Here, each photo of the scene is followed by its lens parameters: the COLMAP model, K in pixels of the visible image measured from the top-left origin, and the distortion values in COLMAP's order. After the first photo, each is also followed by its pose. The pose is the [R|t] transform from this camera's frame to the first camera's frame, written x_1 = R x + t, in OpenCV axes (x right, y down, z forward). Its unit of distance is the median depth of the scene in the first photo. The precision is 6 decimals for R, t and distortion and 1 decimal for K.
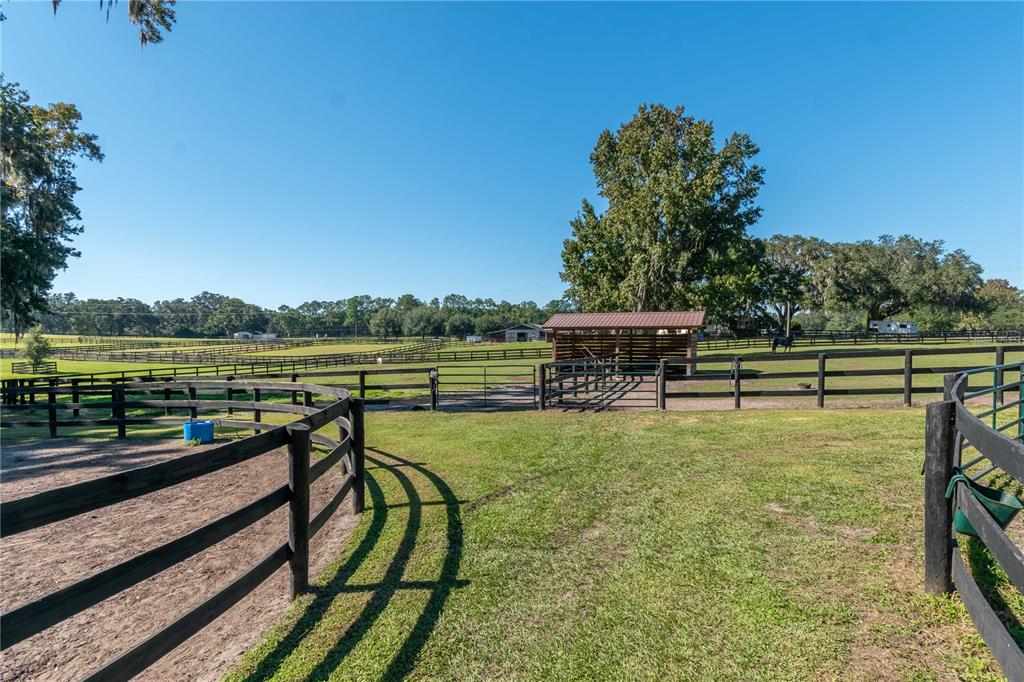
lens RADIAL K [[498.2, 0, 511.6], [0, 498.2, 368.5], [0, 0, 1]] dist [0.001630, 0.000050]
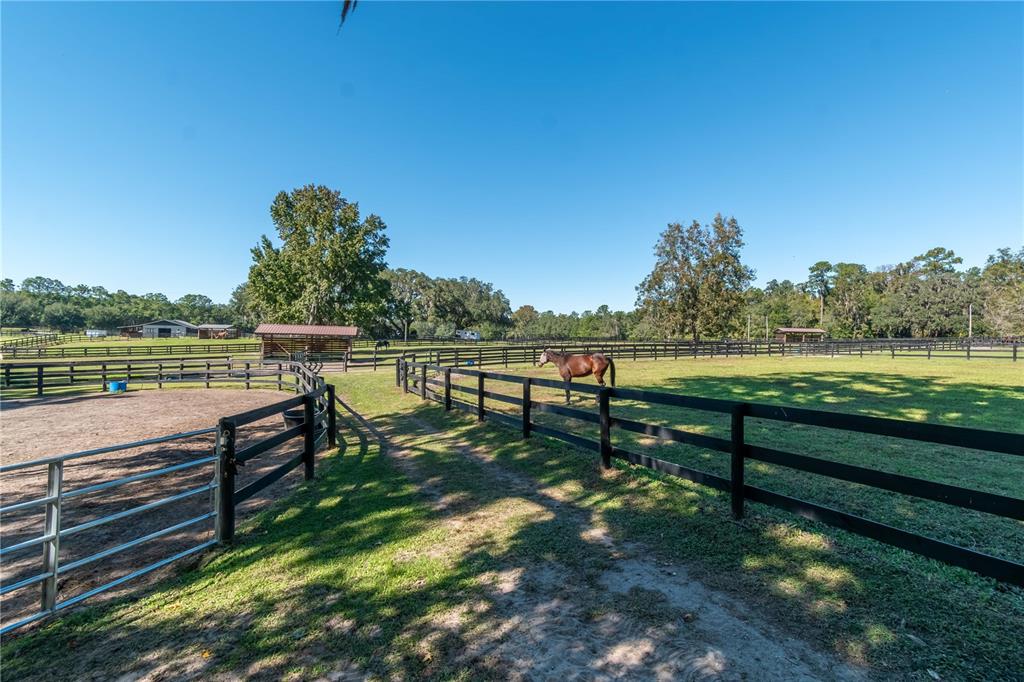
lens RADIAL K [[442.4, 0, 512.0], [0, 442.4, 341.0], [0, 0, 1]] dist [0.069305, -0.000044]
pose [[0.747159, 0.021126, 0.664309, -0.107842], [0.012720, 0.998857, -0.046071, 0.007636], [-0.664523, 0.042872, 0.746037, -0.234980]]
